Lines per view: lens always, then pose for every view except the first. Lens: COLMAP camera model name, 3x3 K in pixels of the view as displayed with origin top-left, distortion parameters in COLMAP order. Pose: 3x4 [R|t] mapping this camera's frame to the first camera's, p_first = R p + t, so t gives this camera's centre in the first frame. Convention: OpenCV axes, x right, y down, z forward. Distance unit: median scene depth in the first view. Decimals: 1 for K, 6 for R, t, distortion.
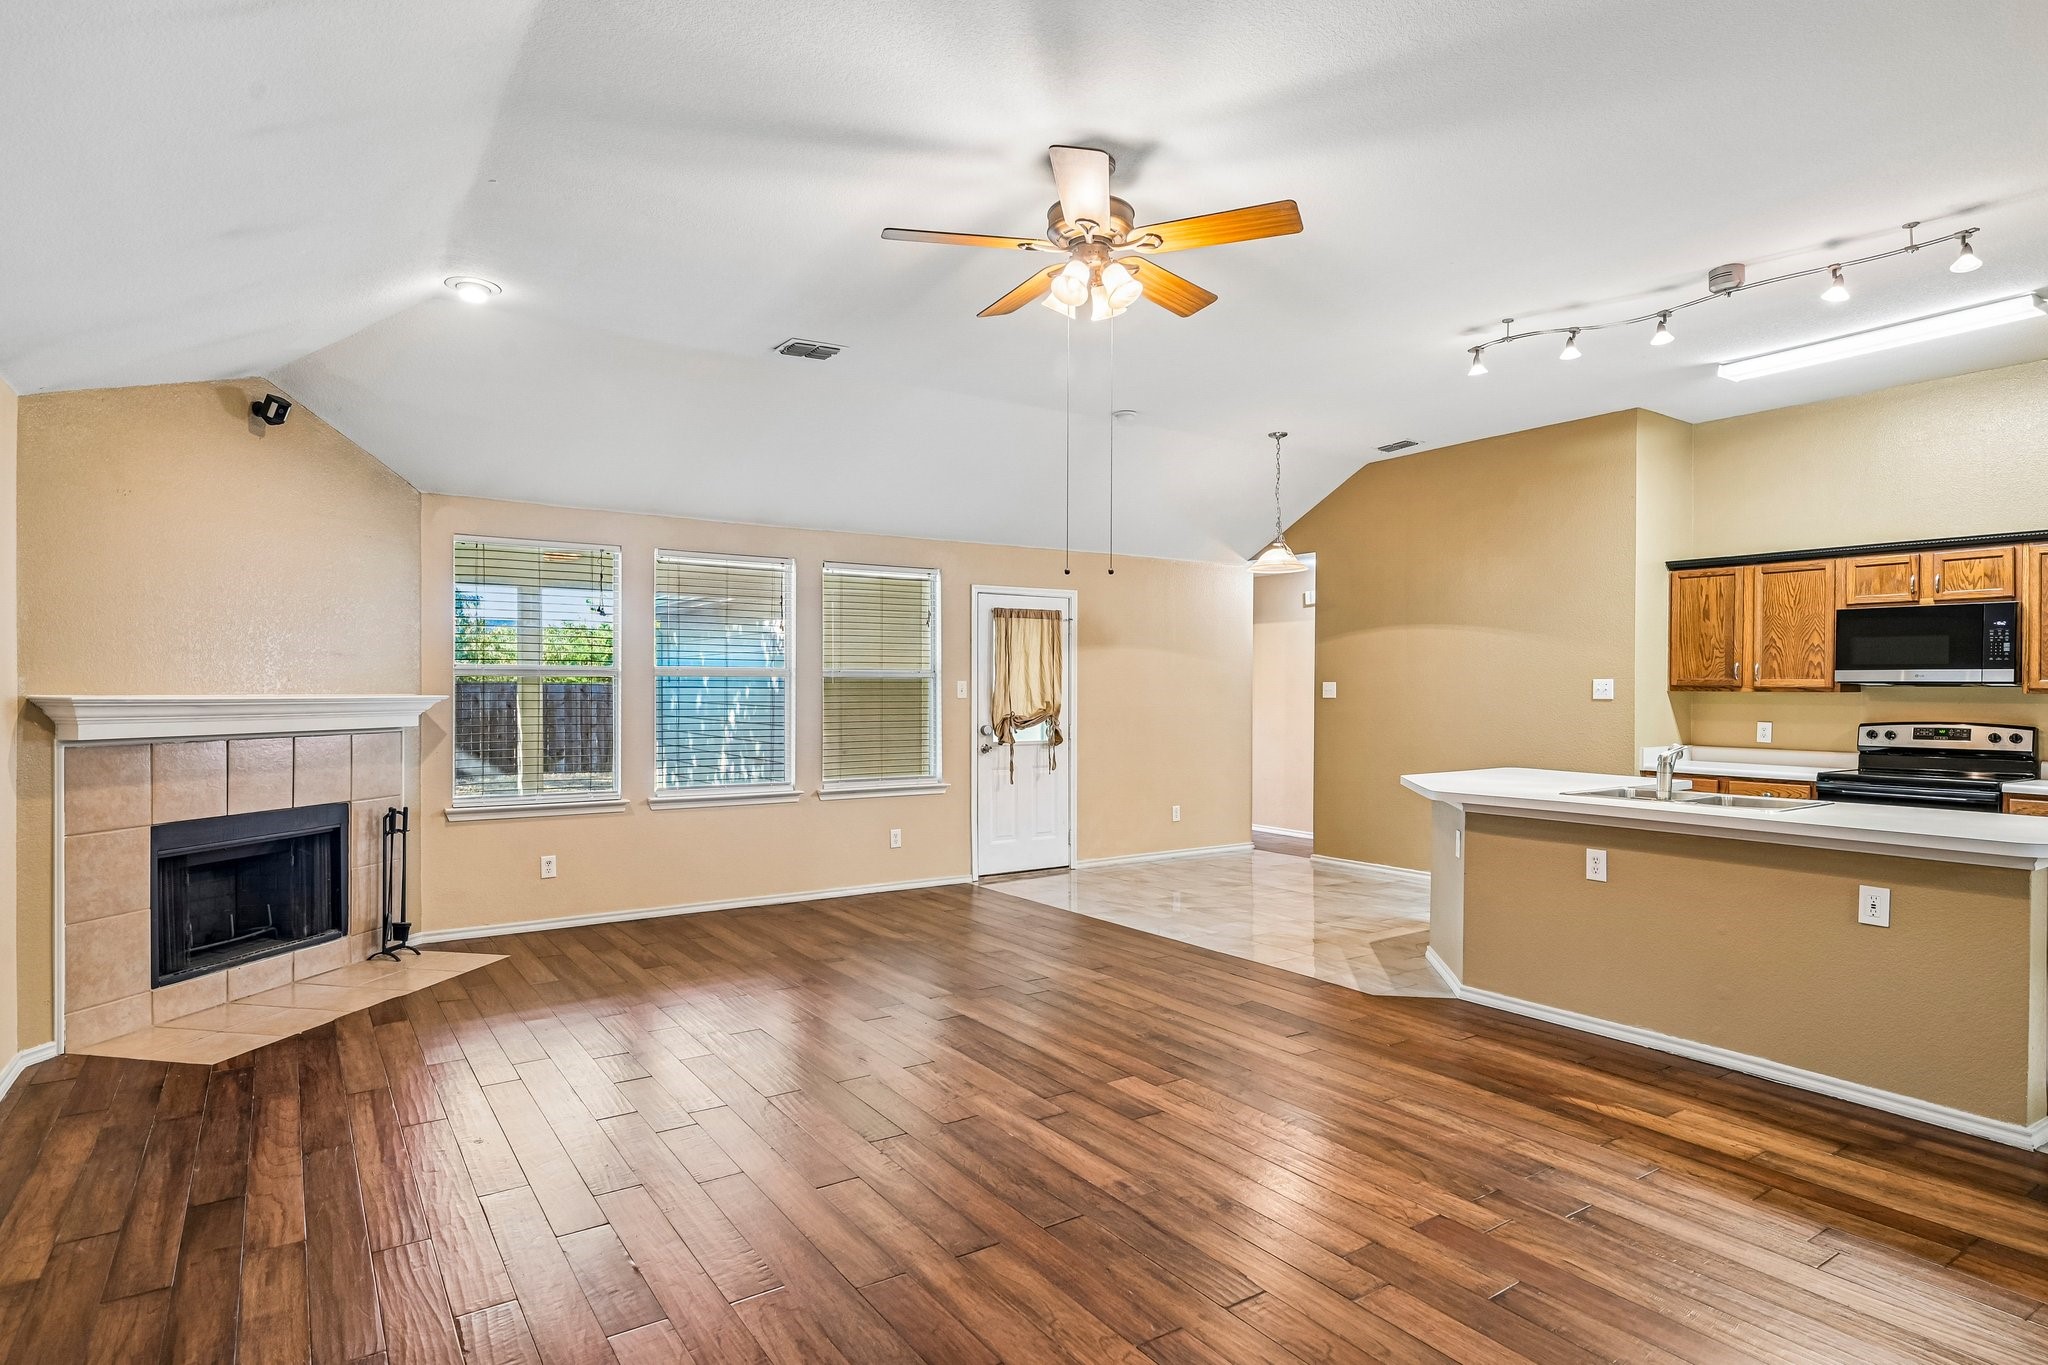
lens RADIAL K [[1084.3, 0, 1026.3], [0, 1084.3, 686.1], [0, 0, 1]] dist [-0.000723, -0.000323]
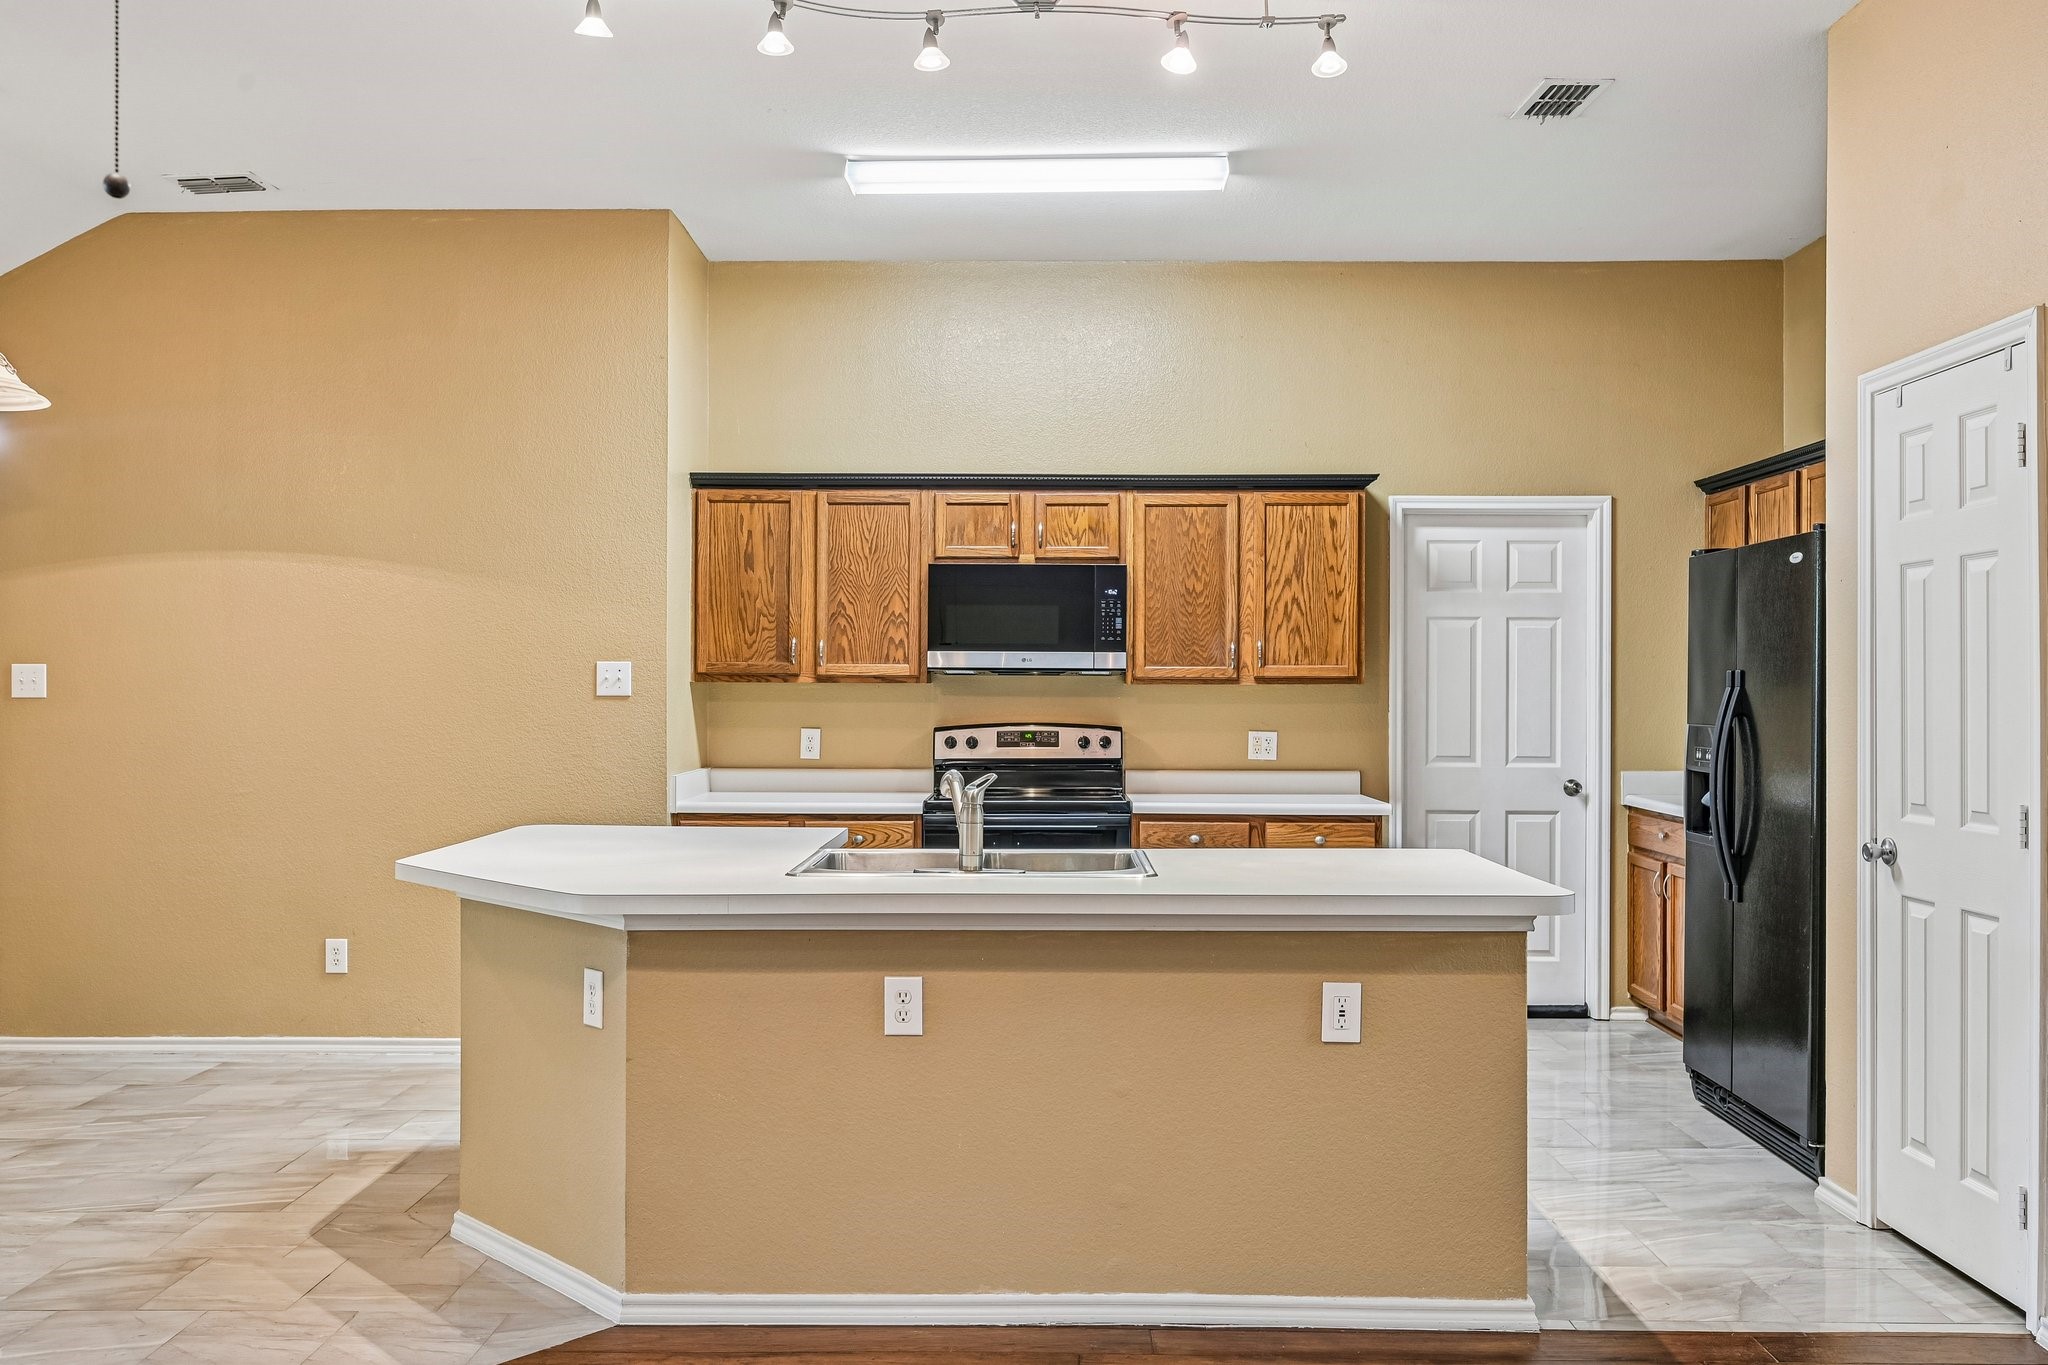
lens RADIAL K [[1617.0, 0, 1023.7], [0, 1617.0, 689.3], [0, 0, 1]] dist [-0.004334, 0.006889]
pose [[0.576227, -0.003174, 0.817283, -0.065036], [-0.001447, 0.999987, 0.004904, 0.004846], [-0.817288, -0.004009, 0.576215, 0.376380]]
